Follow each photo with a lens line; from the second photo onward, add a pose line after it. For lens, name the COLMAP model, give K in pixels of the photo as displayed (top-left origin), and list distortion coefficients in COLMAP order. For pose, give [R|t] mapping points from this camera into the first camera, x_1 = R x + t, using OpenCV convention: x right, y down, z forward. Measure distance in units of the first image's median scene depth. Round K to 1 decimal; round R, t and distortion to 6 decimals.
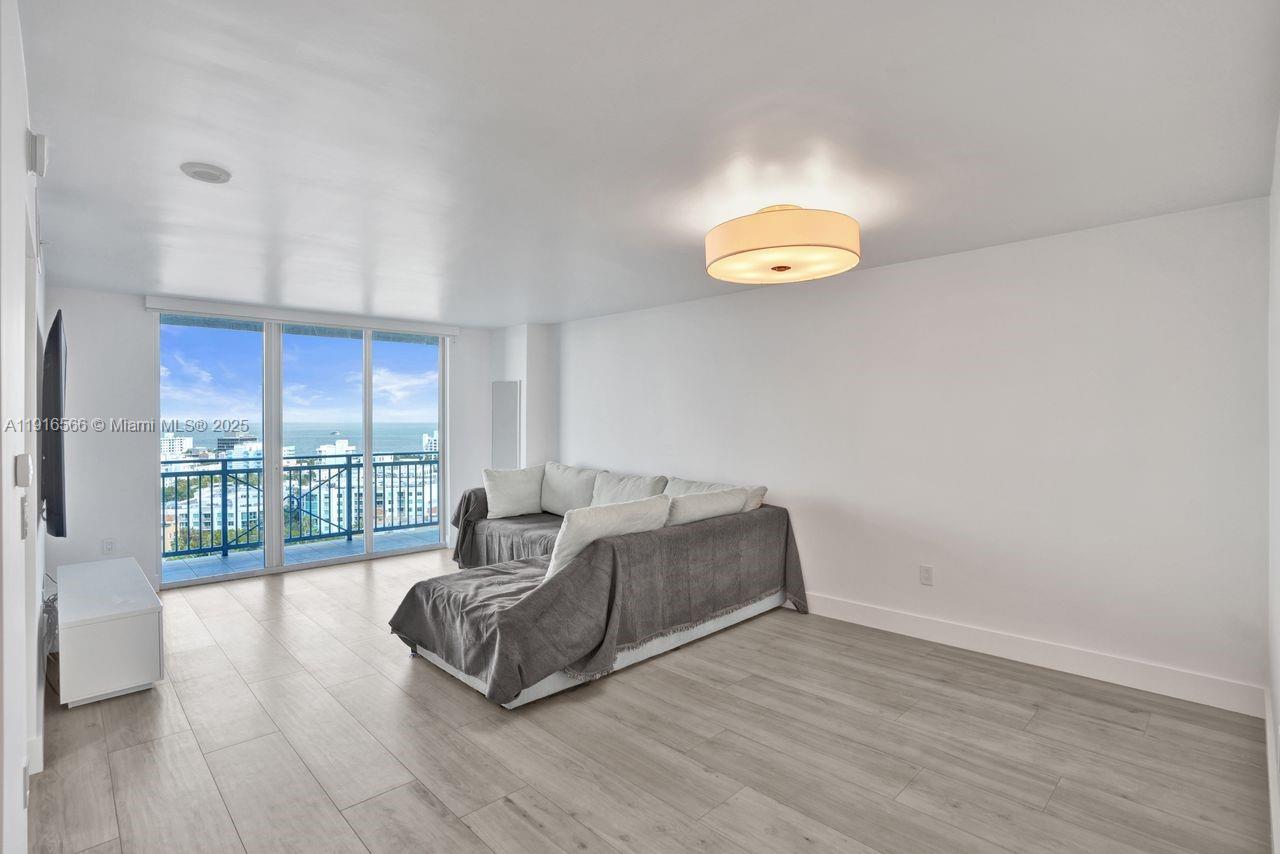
lens RADIAL K [[619.6, 0, 642.2], [0, 619.6, 410.7], [0, 0, 1]] dist [-0.076633, 0.033840]
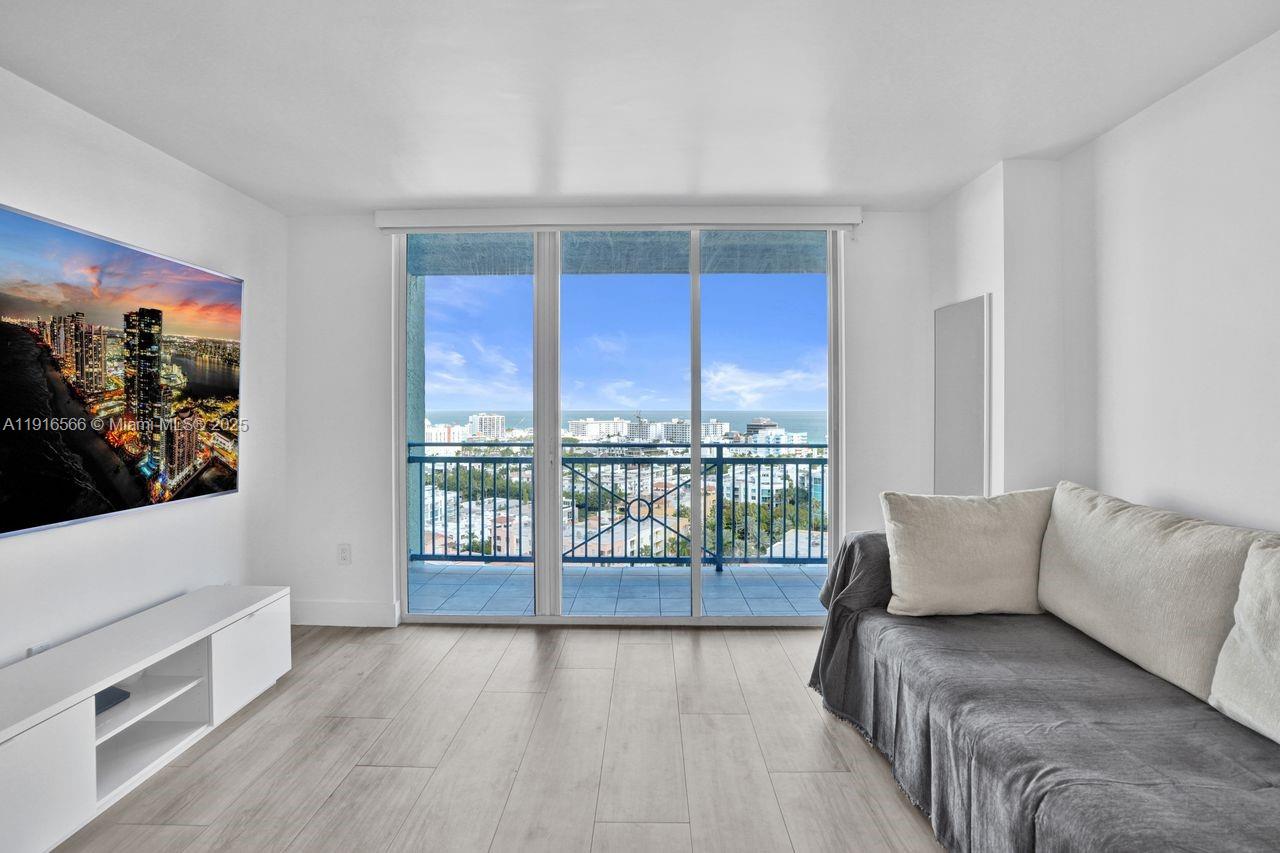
lens RADIAL K [[619.6, 0, 642.2], [0, 619.6, 410.2], [0, 0, 1]] dist [-0.076633, 0.033840]
pose [[0.712108, 0.007991, -0.702025, -0.080242], [0.003065, 0.999890, 0.014490, 0.031216], [0.702063, -0.012470, 0.712005, 0.584522]]
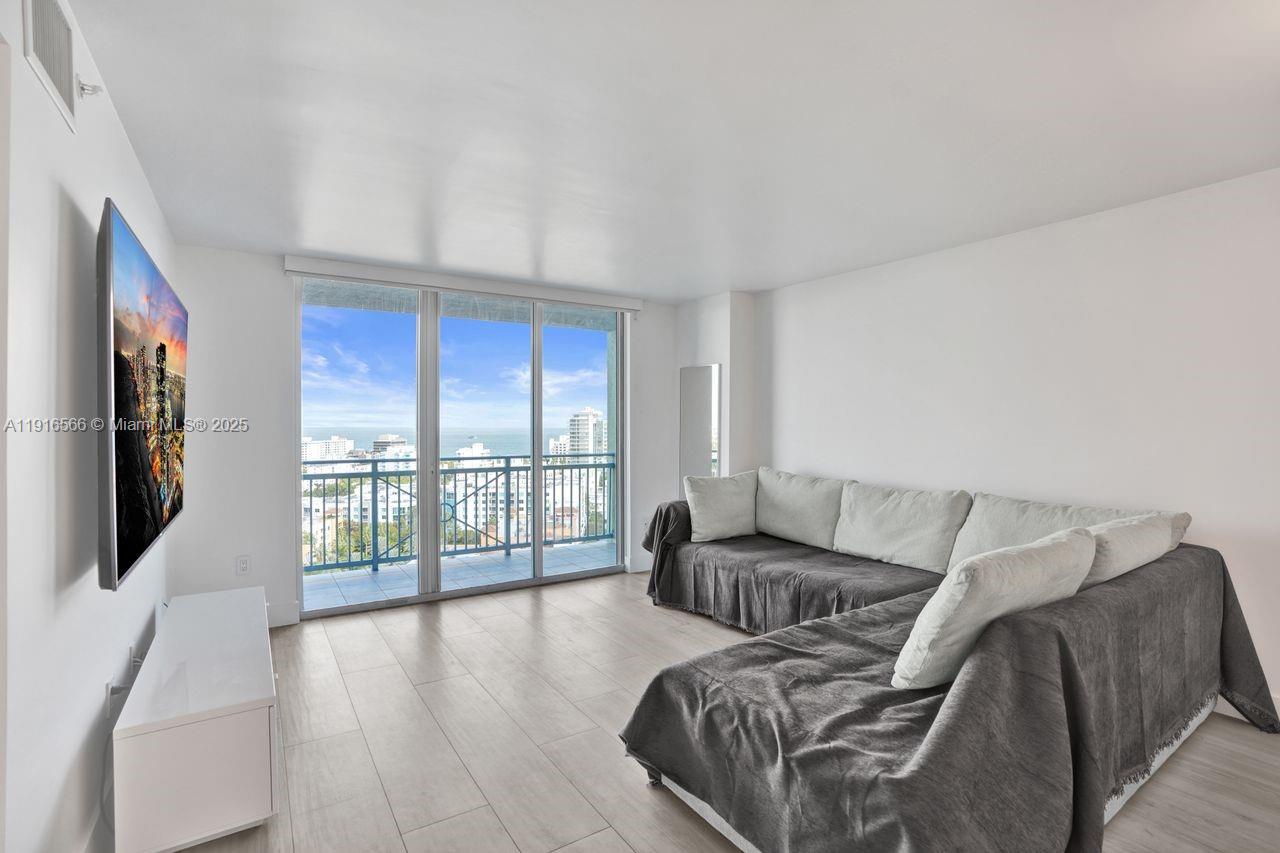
lens RADIAL K [[603.5, 0, 641.3], [0, 603.5, 416.5], [0, 0, 1]] dist [-0.068465, 0.030110]
pose [[0.981552, 0.000264, -0.191197, -0.169211], [-0.000370, 1.000000, -0.000517, 0.020661], [0.191197, 0.000578, 0.981552, 0.254896]]
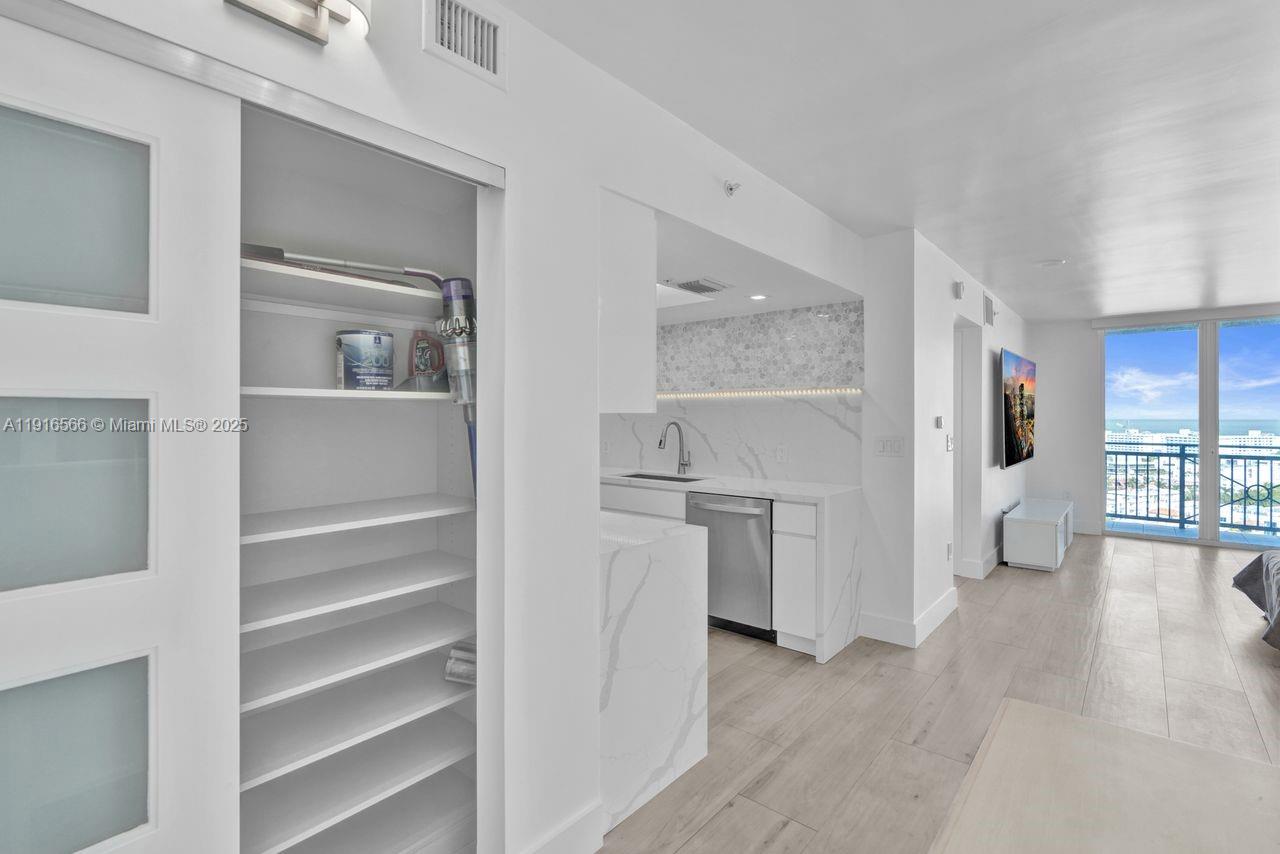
lens RADIAL K [[603.5, 0, 641.3], [0, 603.5, 417.0], [0, 0, 1]] dist [-0.068465, 0.030110]
pose [[0.082095, 0.005817, -0.996608, 0.368176], [0.006231, 0.999960, 0.006350, 0.016728], [0.996605, -0.006732, 0.082055, -0.135613]]
